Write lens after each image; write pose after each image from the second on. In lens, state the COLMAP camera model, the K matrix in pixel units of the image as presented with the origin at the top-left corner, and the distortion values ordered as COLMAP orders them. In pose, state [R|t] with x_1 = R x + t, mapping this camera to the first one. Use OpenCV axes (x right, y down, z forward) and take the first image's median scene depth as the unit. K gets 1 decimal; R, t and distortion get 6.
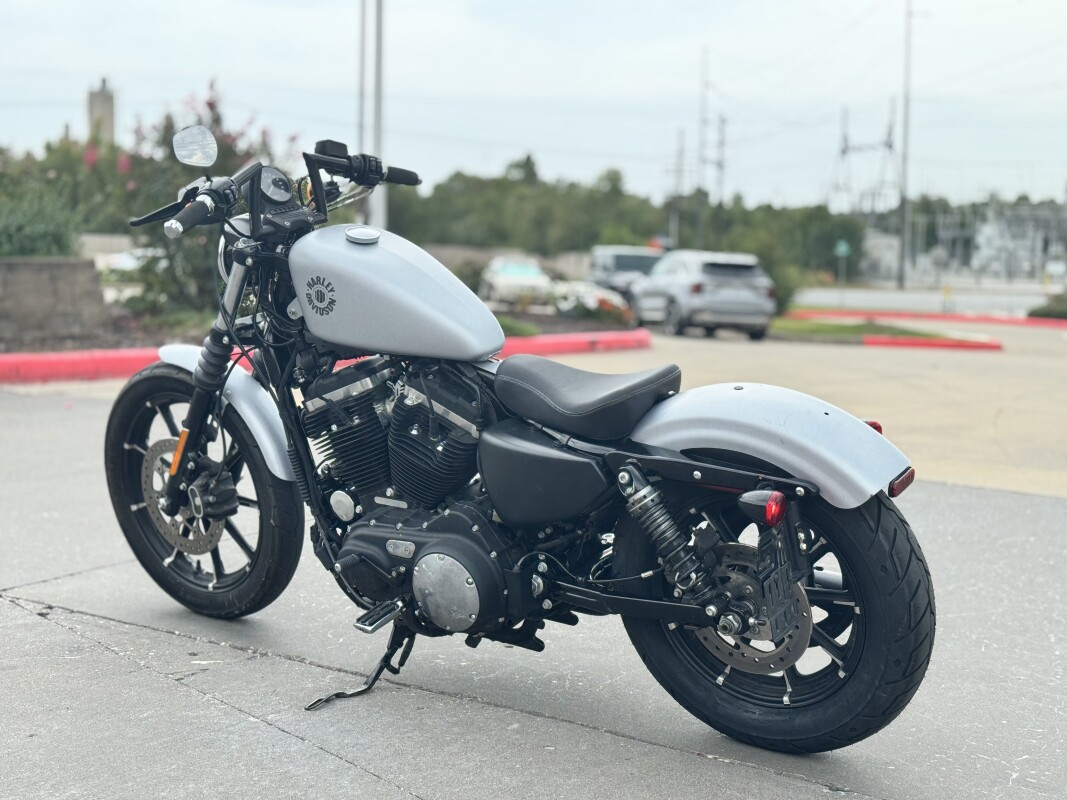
lens RADIAL K [[1475.3, 0, 533.5], [0, 1475.3, 400.0], [0, 0, 1]] dist [0.141909, -0.051277]
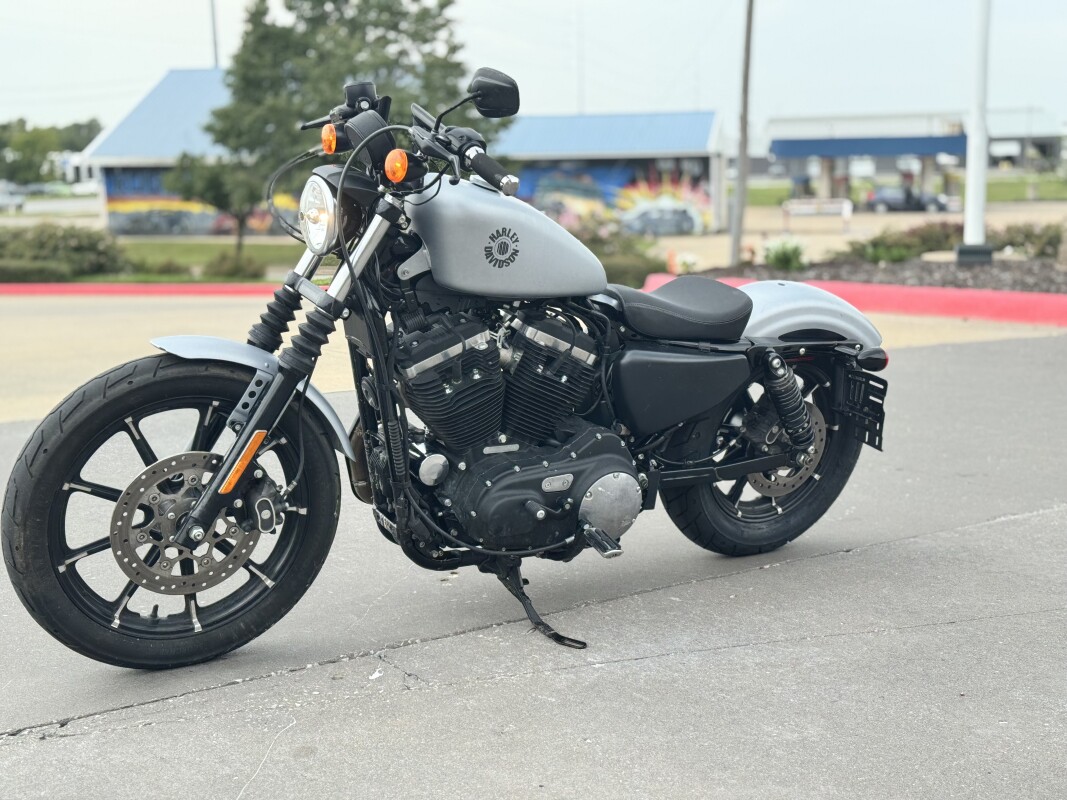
lens RADIAL K [[1475.3, 0, 533.5], [0, 1475.3, 400.0], [0, 0, 1]] dist [0.141909, -0.051277]
pose [[0.407856, -0.169793, 0.897120, -1.032744], [0.132134, 0.983190, 0.126011, -0.091964], [-0.903435, 0.067146, 0.423435, 0.574385]]
